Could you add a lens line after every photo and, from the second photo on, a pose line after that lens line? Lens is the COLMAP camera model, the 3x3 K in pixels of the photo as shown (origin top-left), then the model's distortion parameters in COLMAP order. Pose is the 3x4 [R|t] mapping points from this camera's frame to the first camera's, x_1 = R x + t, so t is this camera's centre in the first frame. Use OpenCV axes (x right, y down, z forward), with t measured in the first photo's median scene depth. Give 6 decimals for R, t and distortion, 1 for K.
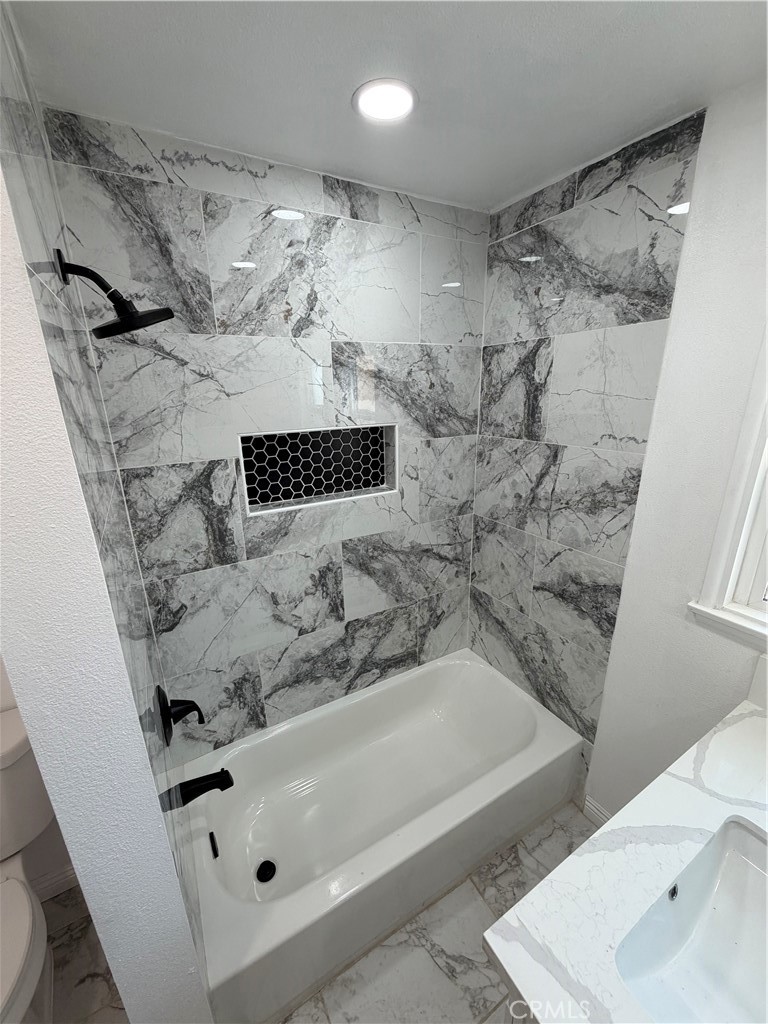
lens RADIAL K [[408.9, 0, 383.9], [0, 408.9, 509.2], [0, 0, 1]] dist [-0.000149, 0.000217]
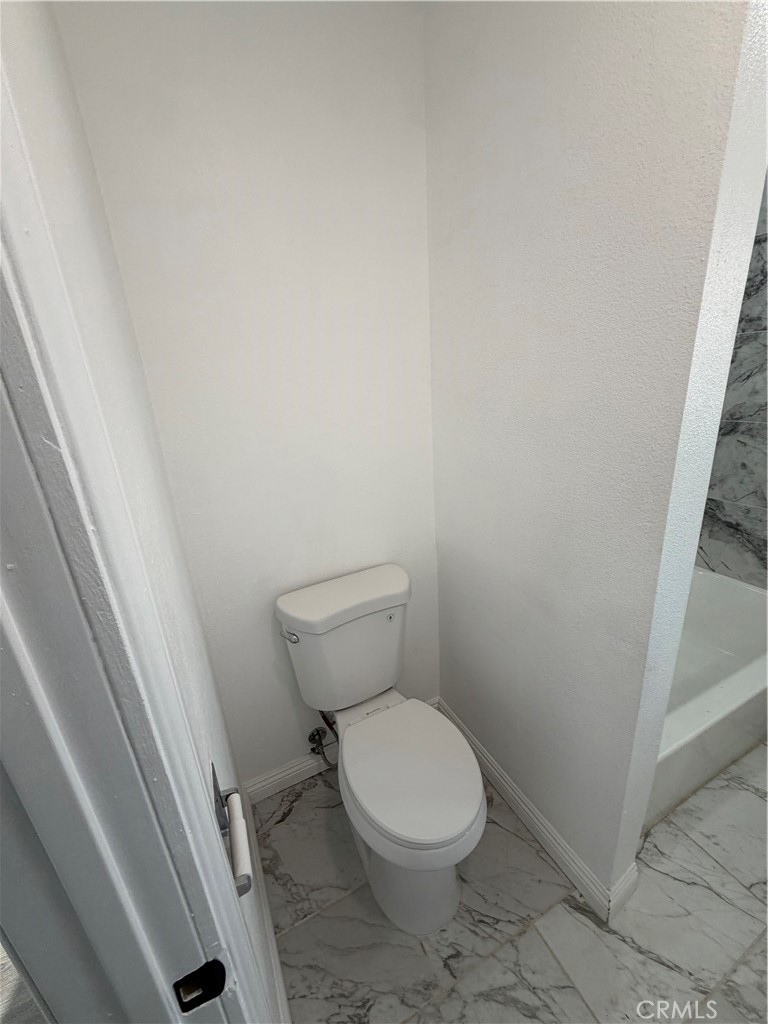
lens RADIAL K [[408.9, 0, 383.9], [0, 408.9, 509.2], [0, 0, 1]] dist [-0.000149, 0.000217]
pose [[0.996351, -0.020663, -0.082814, -0.654535], [0.023288, 0.999252, 0.030862, 0.246928], [0.082114, -0.032678, 0.996087, -0.103941]]
